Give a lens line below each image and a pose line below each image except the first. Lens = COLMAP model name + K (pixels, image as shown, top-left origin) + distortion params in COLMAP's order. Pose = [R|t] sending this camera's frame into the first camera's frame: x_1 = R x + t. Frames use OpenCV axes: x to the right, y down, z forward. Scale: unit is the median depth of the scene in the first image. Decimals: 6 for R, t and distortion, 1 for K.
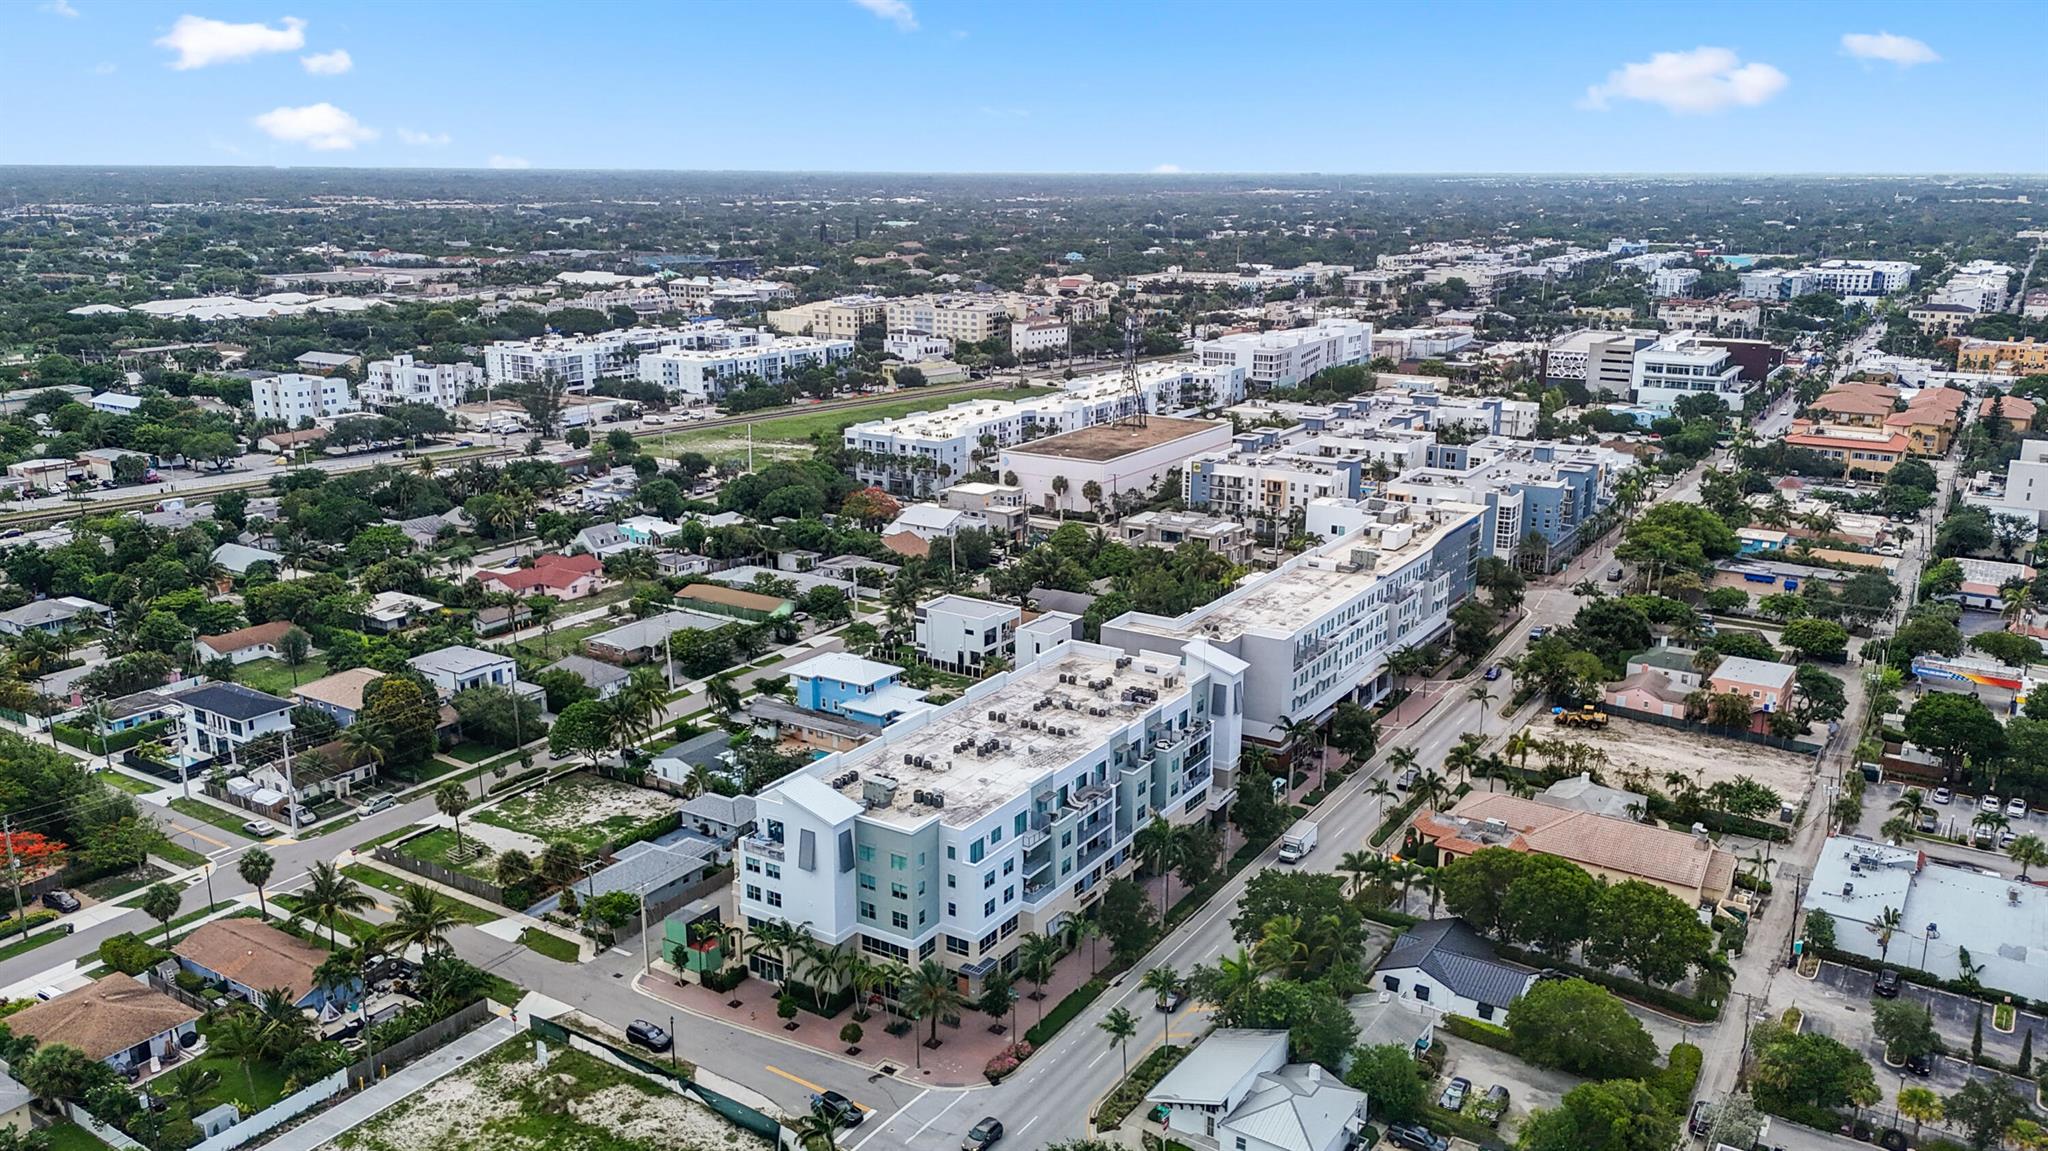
lens RADIAL K [[1509.9, 0, 1017.2], [0, 1509.9, 565.3], [0, 0, 1]] dist [0.079251, 0.001934]
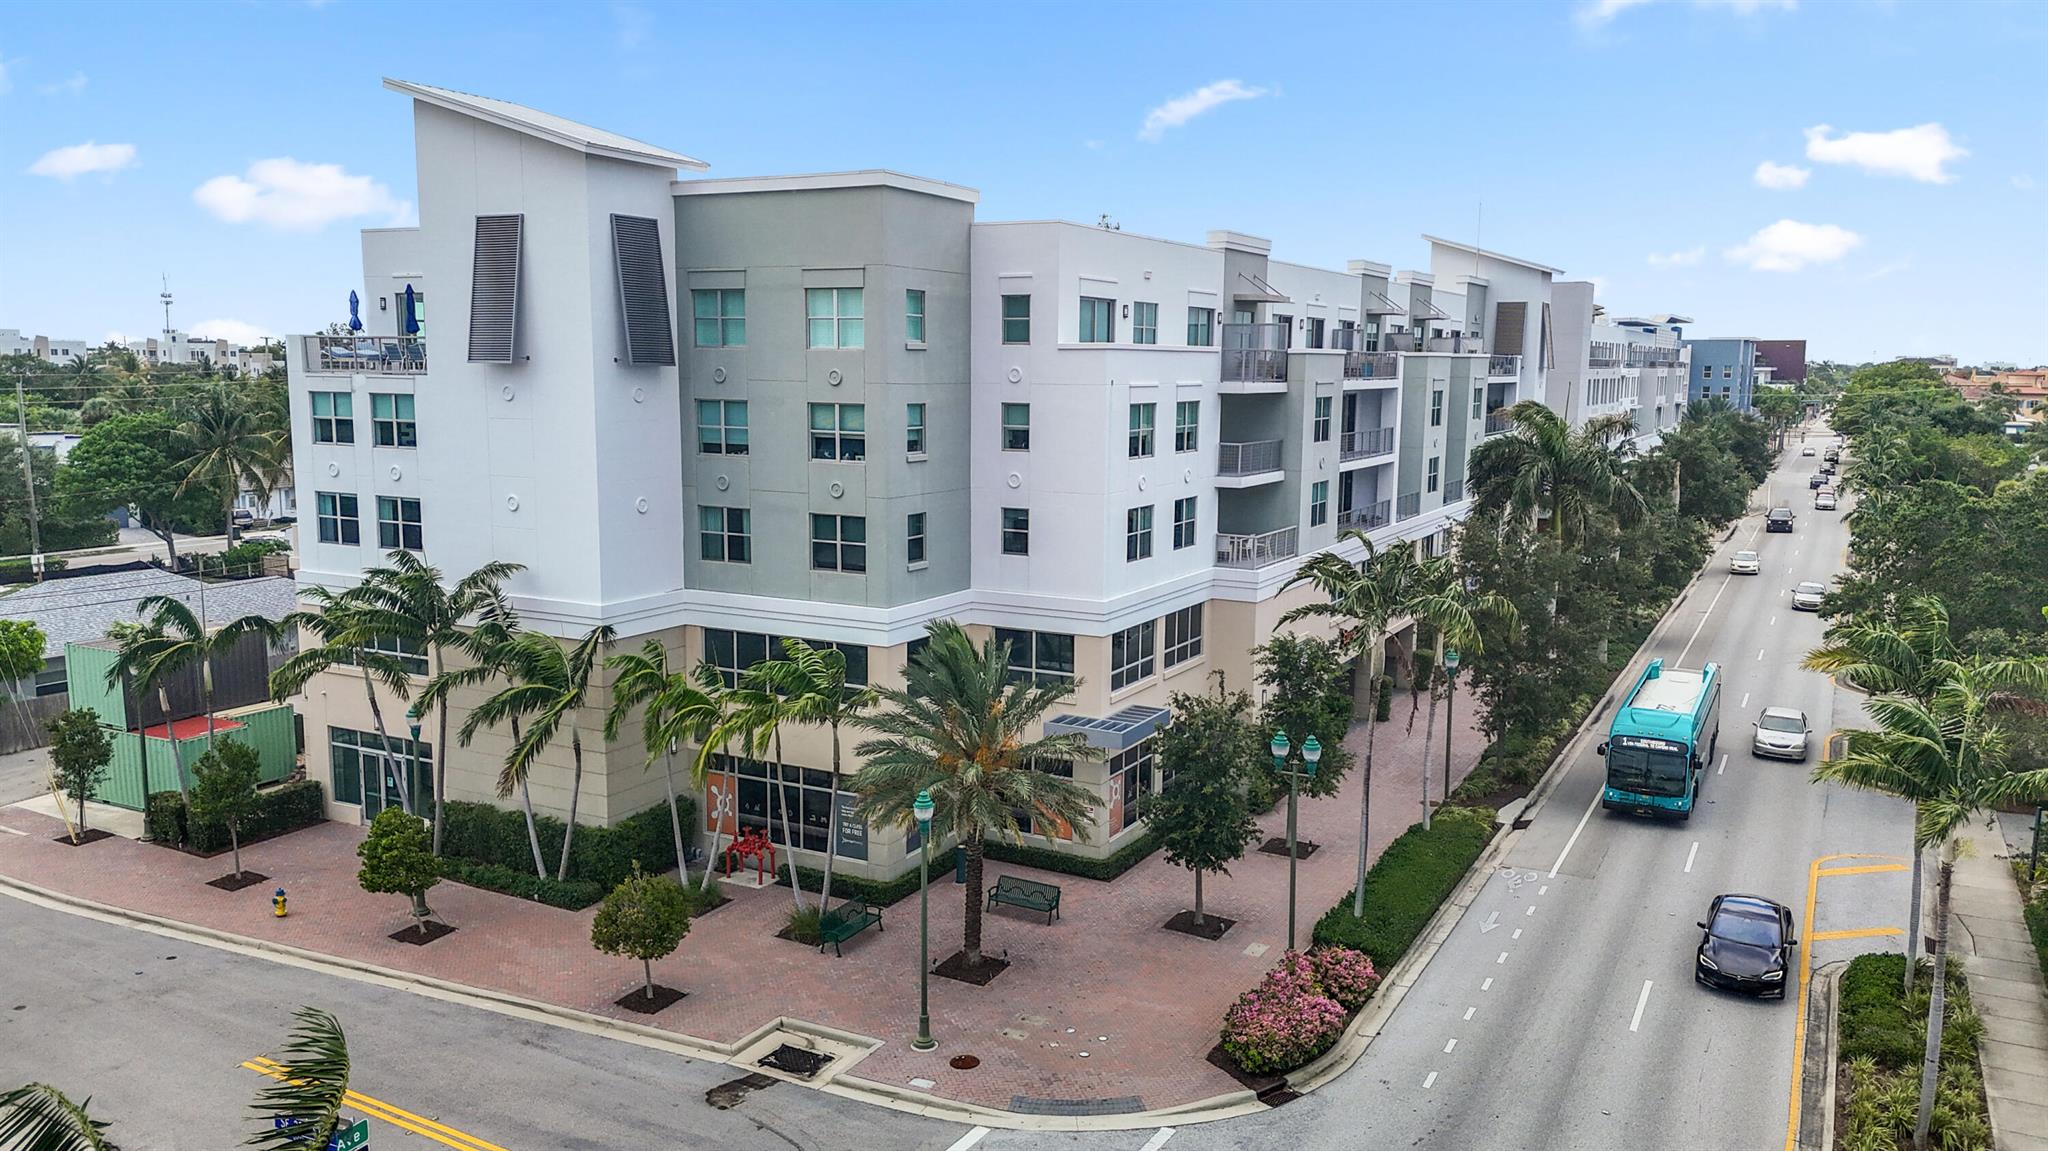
lens RADIAL K [[1509.9, 0, 1017.2], [0, 1509.9, 565.3], [0, 0, 1]] dist [0.079251, 0.001934]
pose [[0.997622, -0.001009, 0.068910, -0.062687], [0.007768, 0.995167, -0.097885, 0.262062], [-0.068478, 0.098188, 0.992809, 0.711909]]
